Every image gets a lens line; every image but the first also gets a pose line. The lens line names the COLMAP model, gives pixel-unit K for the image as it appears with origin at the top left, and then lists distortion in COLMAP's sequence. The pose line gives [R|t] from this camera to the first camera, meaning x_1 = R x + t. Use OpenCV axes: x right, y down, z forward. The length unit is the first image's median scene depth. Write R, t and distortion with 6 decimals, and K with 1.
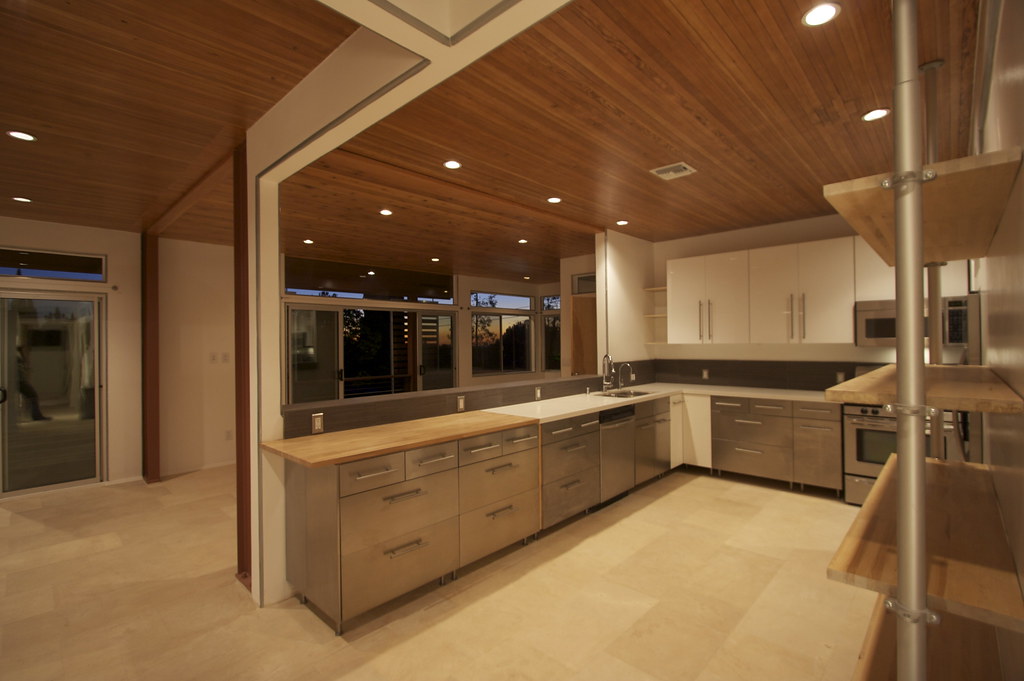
lens RADIAL K [[475.4, 0, 512.0], [0, 475.4, 340.5], [0, 0, 1]] dist [-0.016961, 0.000131]
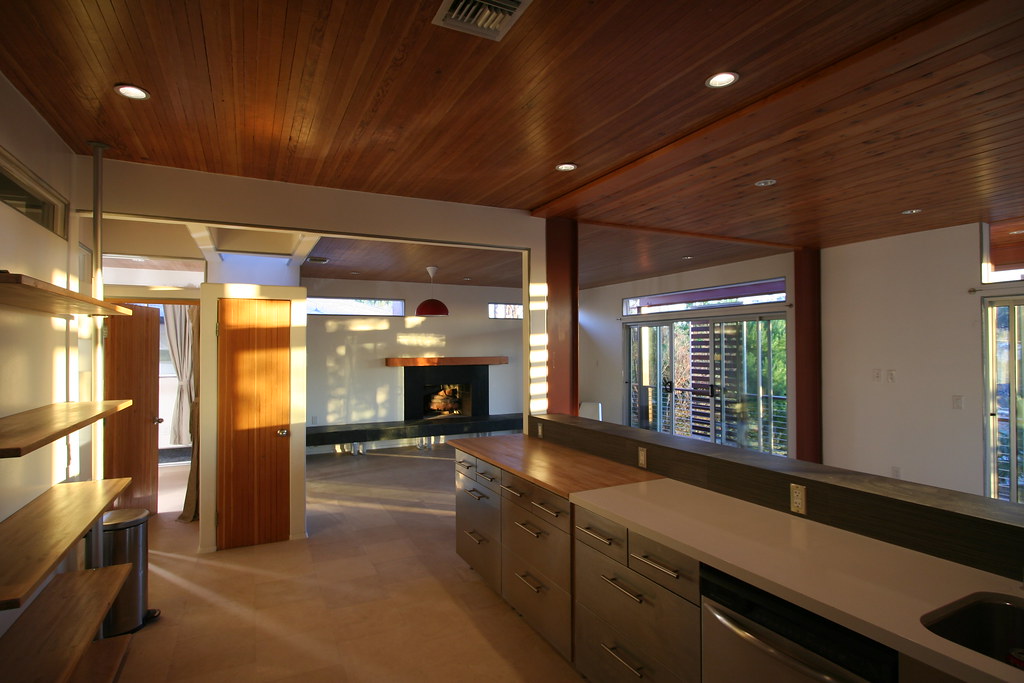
lens RADIAL K [[554.3, 0, 512.0], [0, 554.3, 341.5], [0, 0, 1]] dist [0.000279, 0.000056]
pose [[-0.361012, -0.000283, -0.932561, 0.560677], [0.015318, 0.999863, -0.006233, -0.030809], [0.932435, -0.016535, -0.360959, 0.830469]]
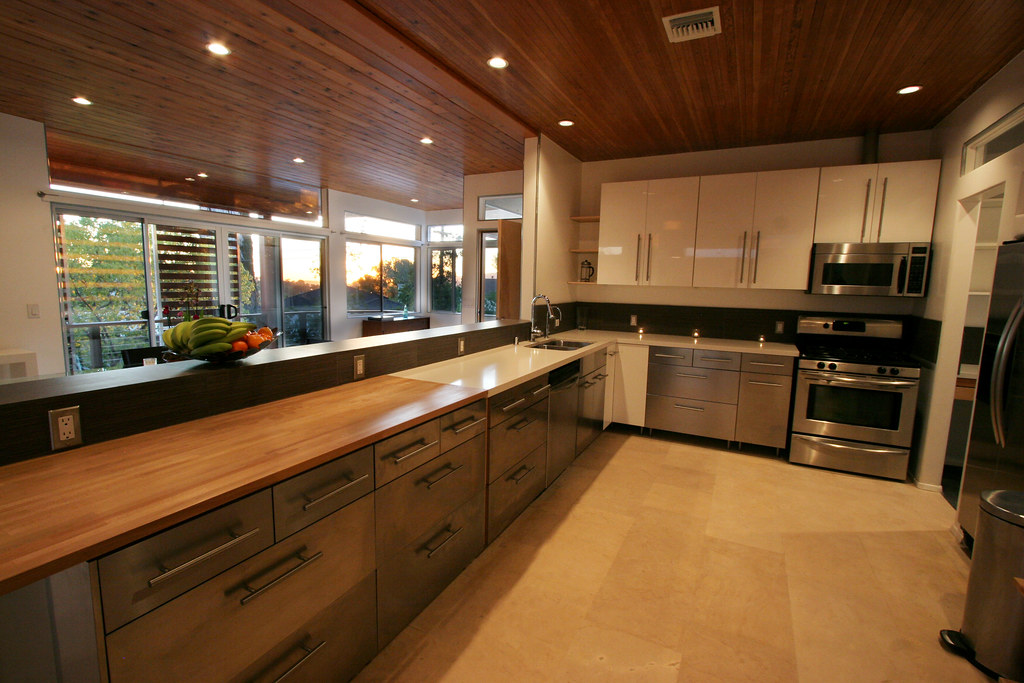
lens RADIAL K [[475.4, 0, 512.0], [0, 475.4, 341.5], [0, 0, 1]] dist [-0.016961, 0.000131]
pose [[0.962876, -0.001386, 0.269941, -0.060686], [-0.033224, 0.991775, 0.123603, 0.010049], [-0.267892, -0.127983, 0.954911, 0.252514]]
